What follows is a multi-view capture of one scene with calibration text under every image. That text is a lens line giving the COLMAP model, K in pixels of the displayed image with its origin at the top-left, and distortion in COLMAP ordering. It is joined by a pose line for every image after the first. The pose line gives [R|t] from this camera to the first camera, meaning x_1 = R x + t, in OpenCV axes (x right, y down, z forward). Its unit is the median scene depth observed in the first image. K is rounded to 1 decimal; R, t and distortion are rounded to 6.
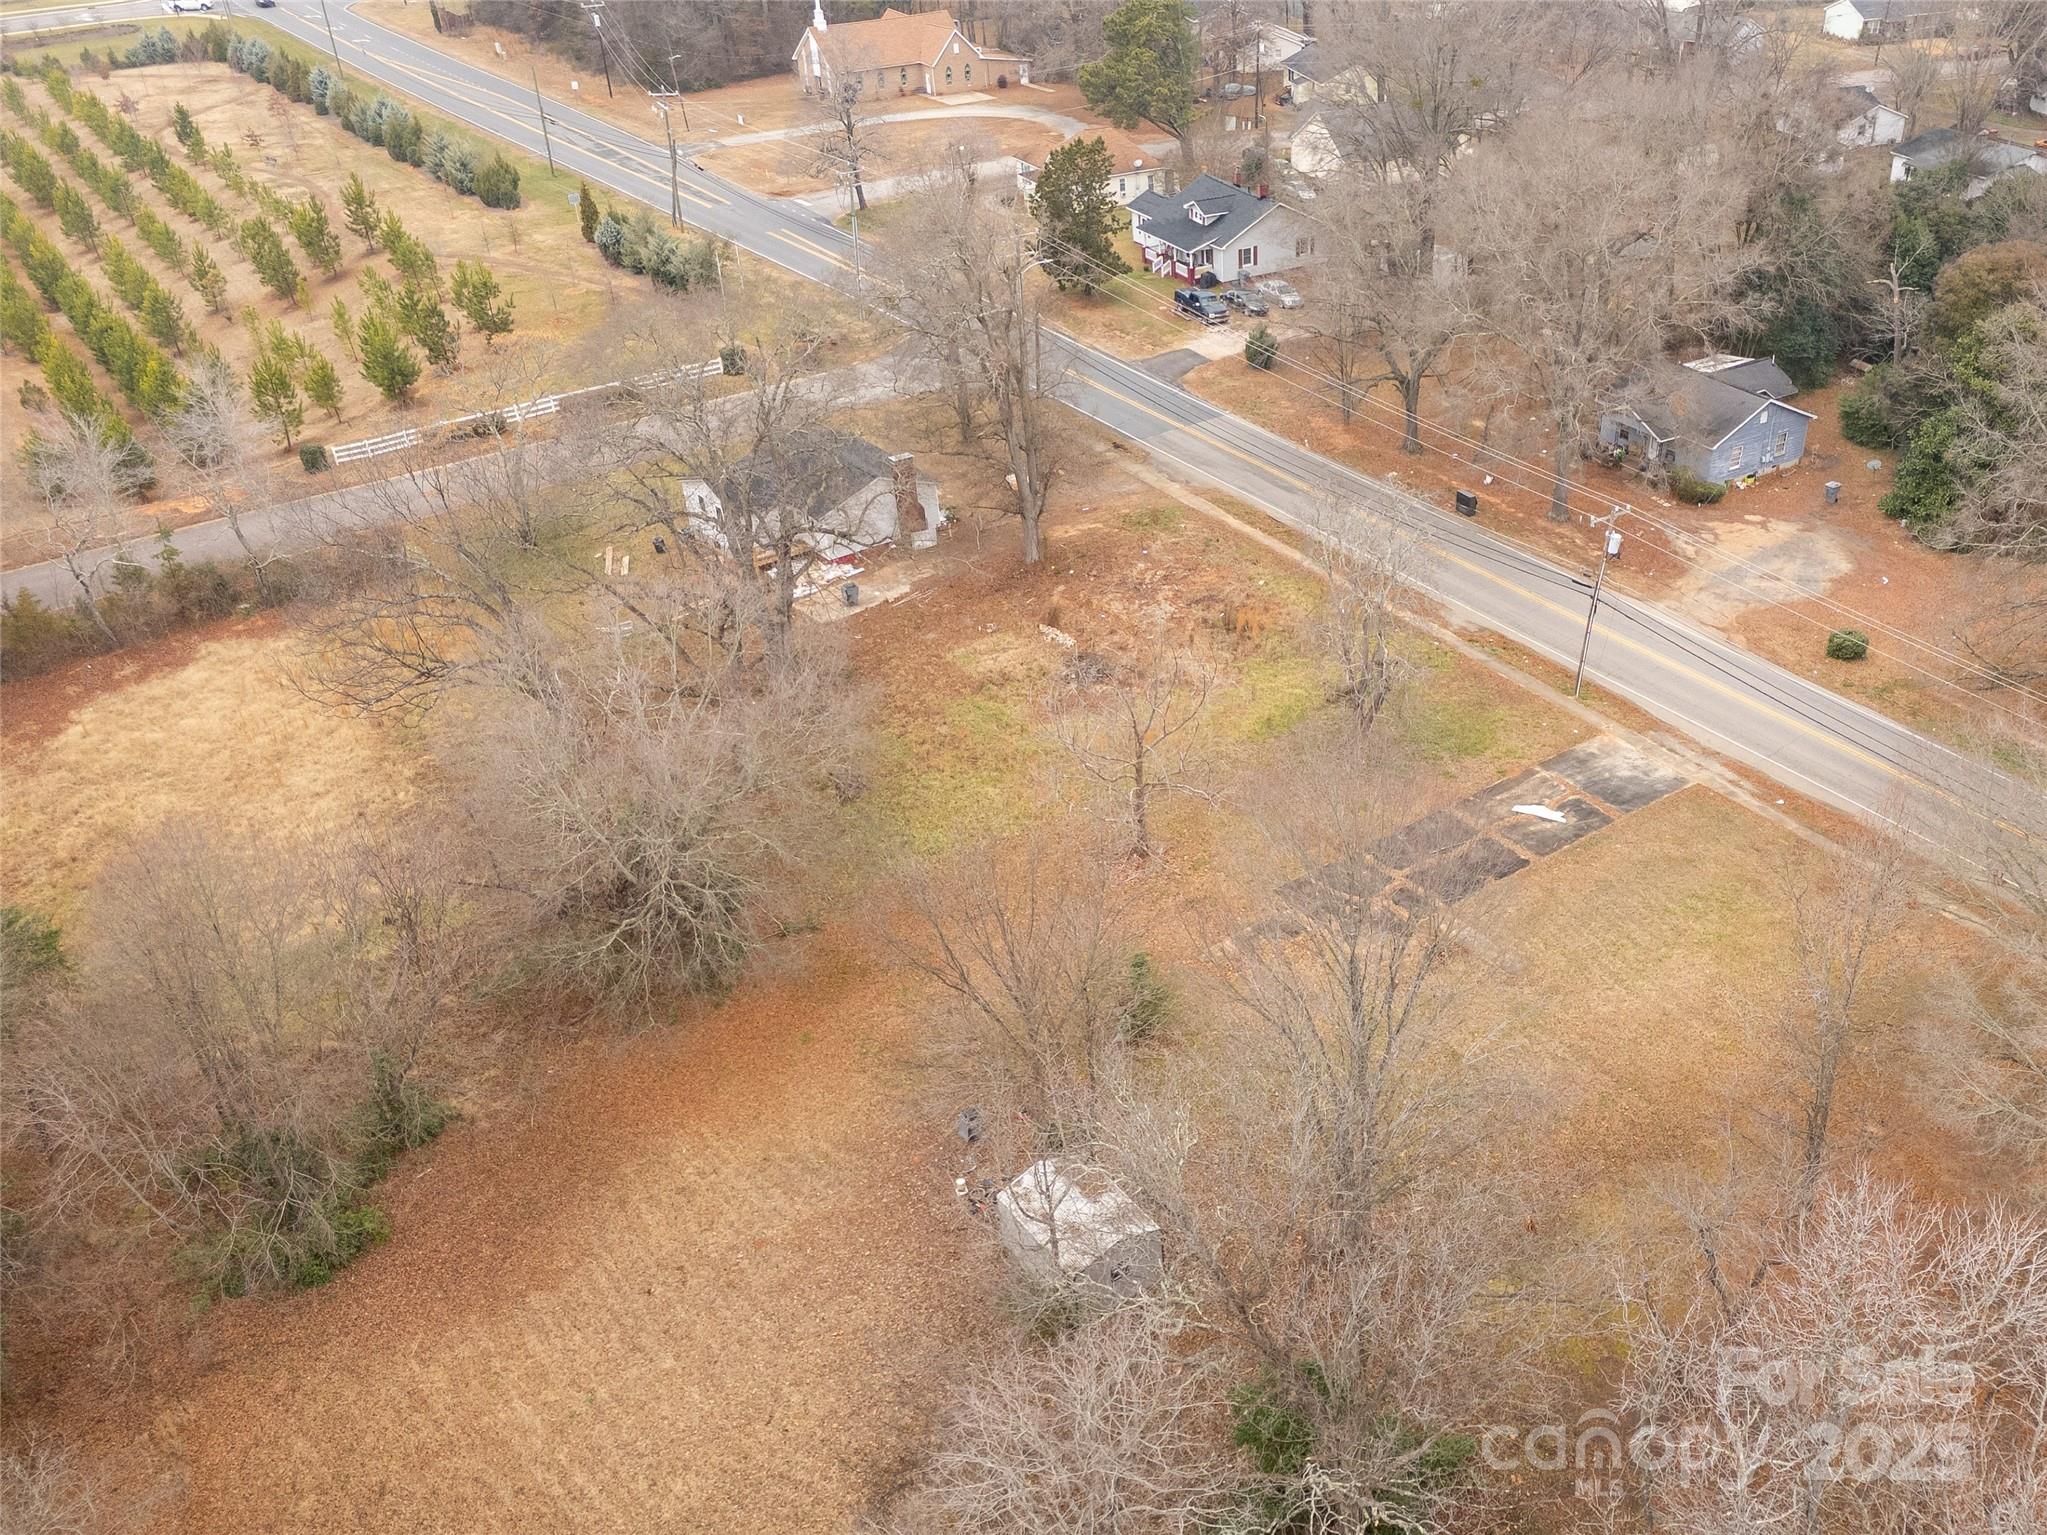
lens RADIAL K [[1821.8, 0, 1261.7], [0, 1821.8, 915.9], [0, 0, 1]] dist [0.096626, -0.081536]
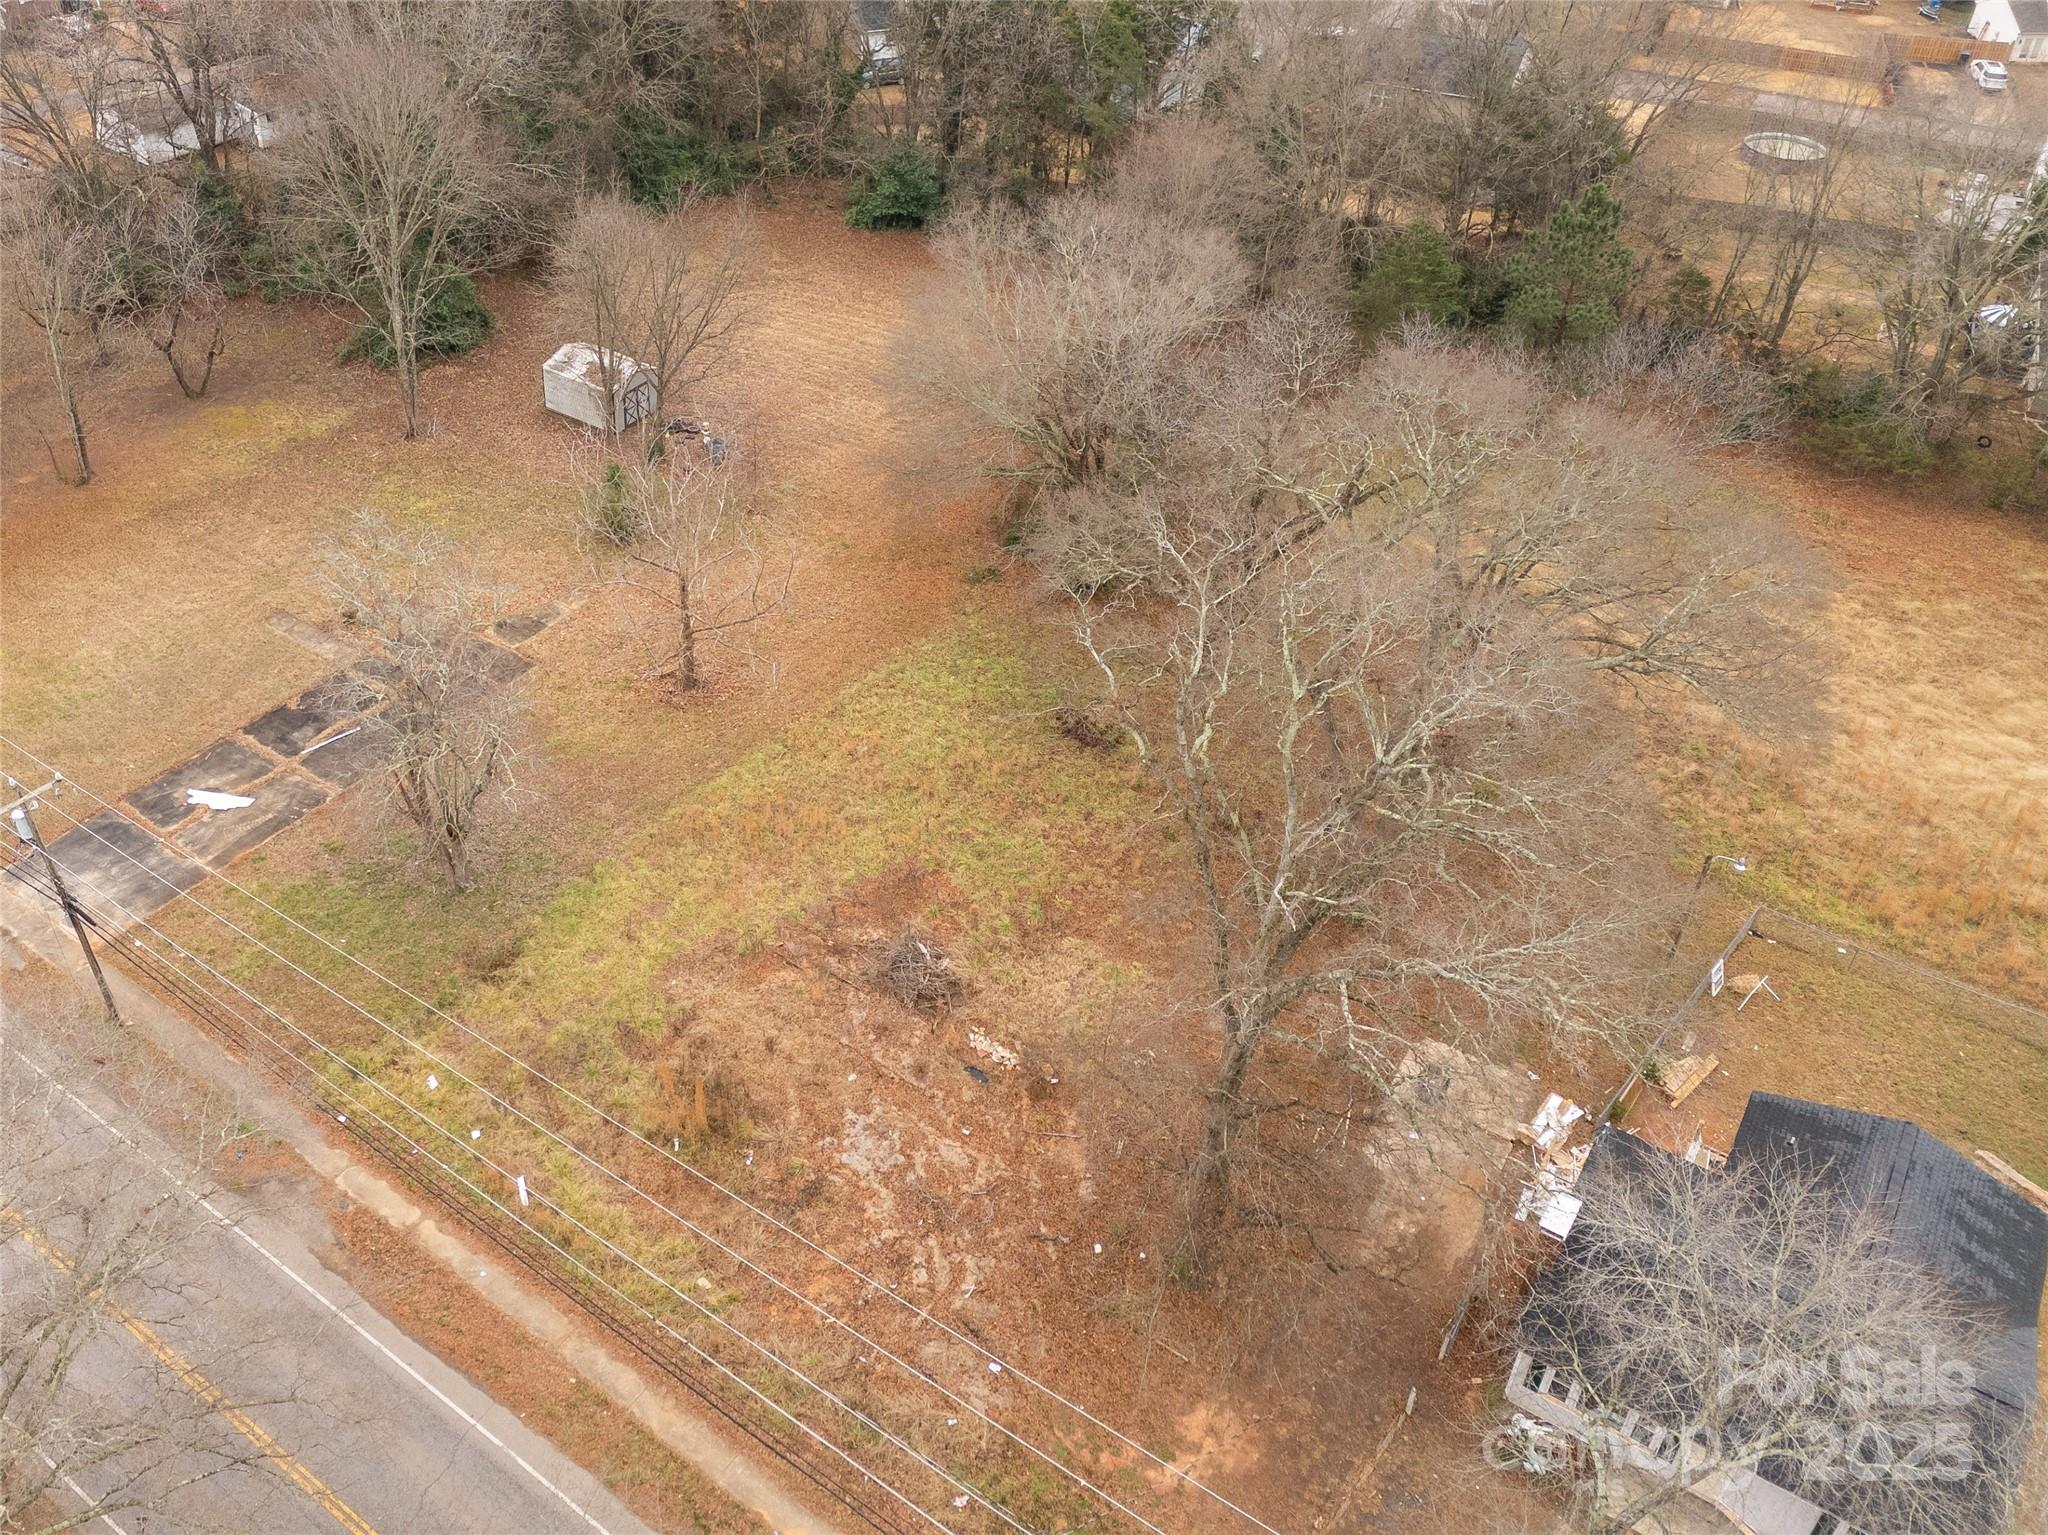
lens RADIAL K [[1872.6, 0, 776.5], [0, 1872.6, 565.9], [0, 0, 1]] dist [0.113203, -0.135563]
pose [[-0.968391, 0.150869, -0.198640, 0.051534], [-0.132737, 0.362550, 0.922463, -0.703012], [0.211188, 0.919672, -0.331064, 0.973851]]
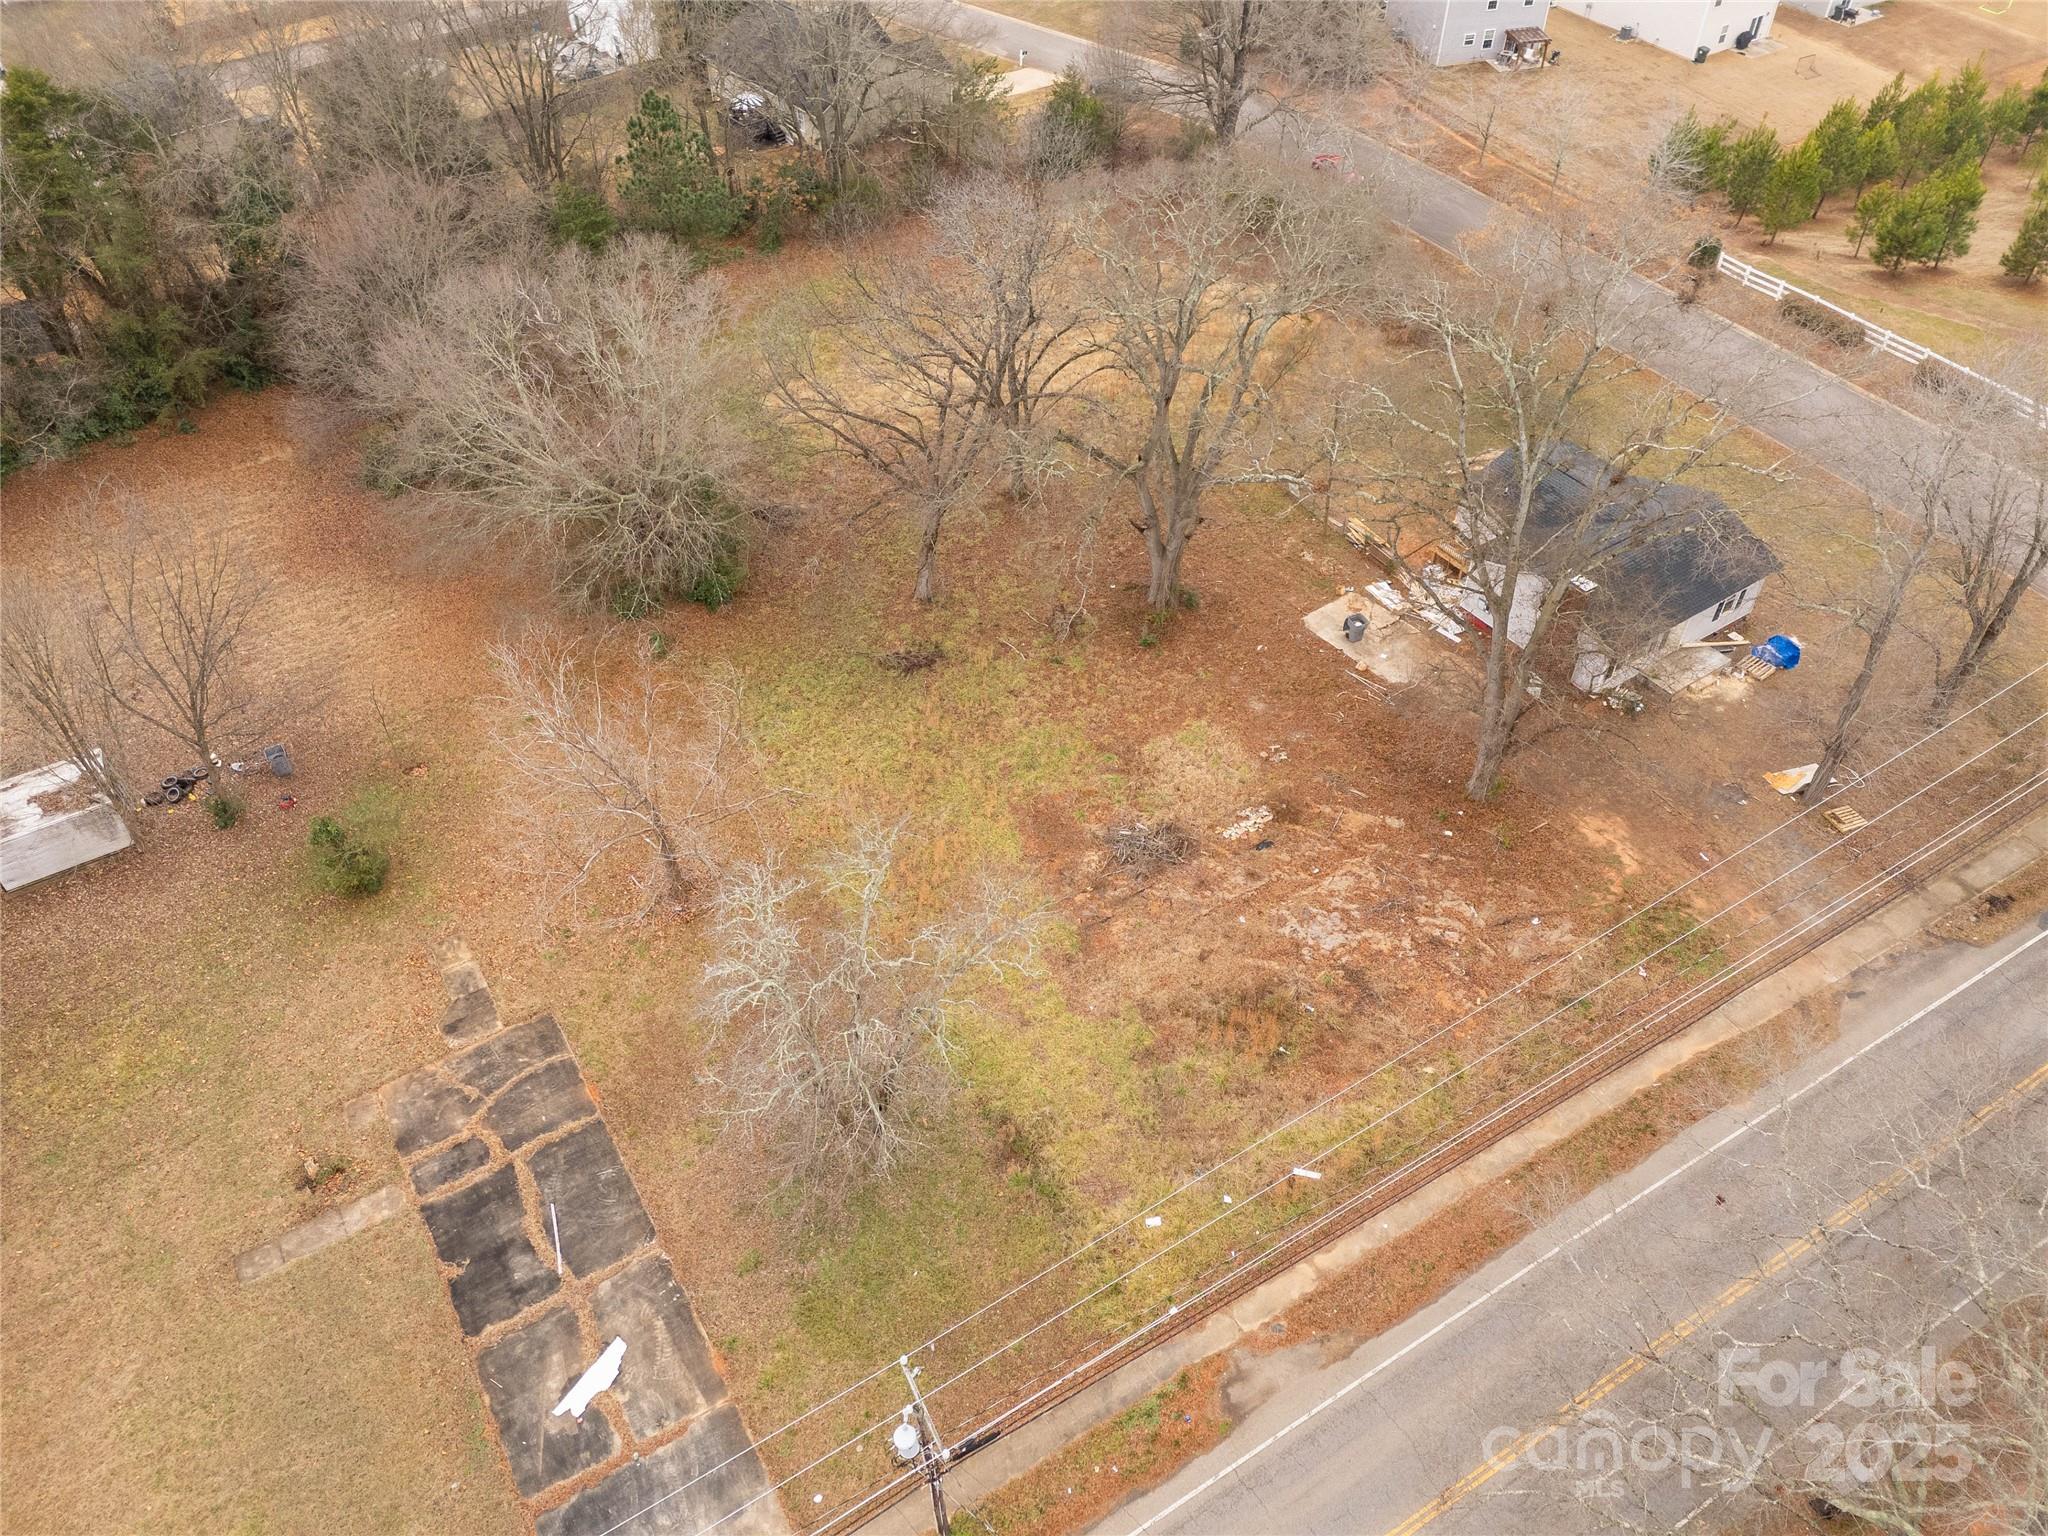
lens RADIAL K [[1495.5, 0, 1020.3], [0, 1495.5, 771.2], [0, 0, 1]] dist [0.081146, -0.069177]
pose [[-0.109546, 0.709865, -0.695766, 0.275476], [-0.568268, 0.529576, 0.629779, -0.452303], [0.815519, 0.464372, 0.345380, 0.667901]]
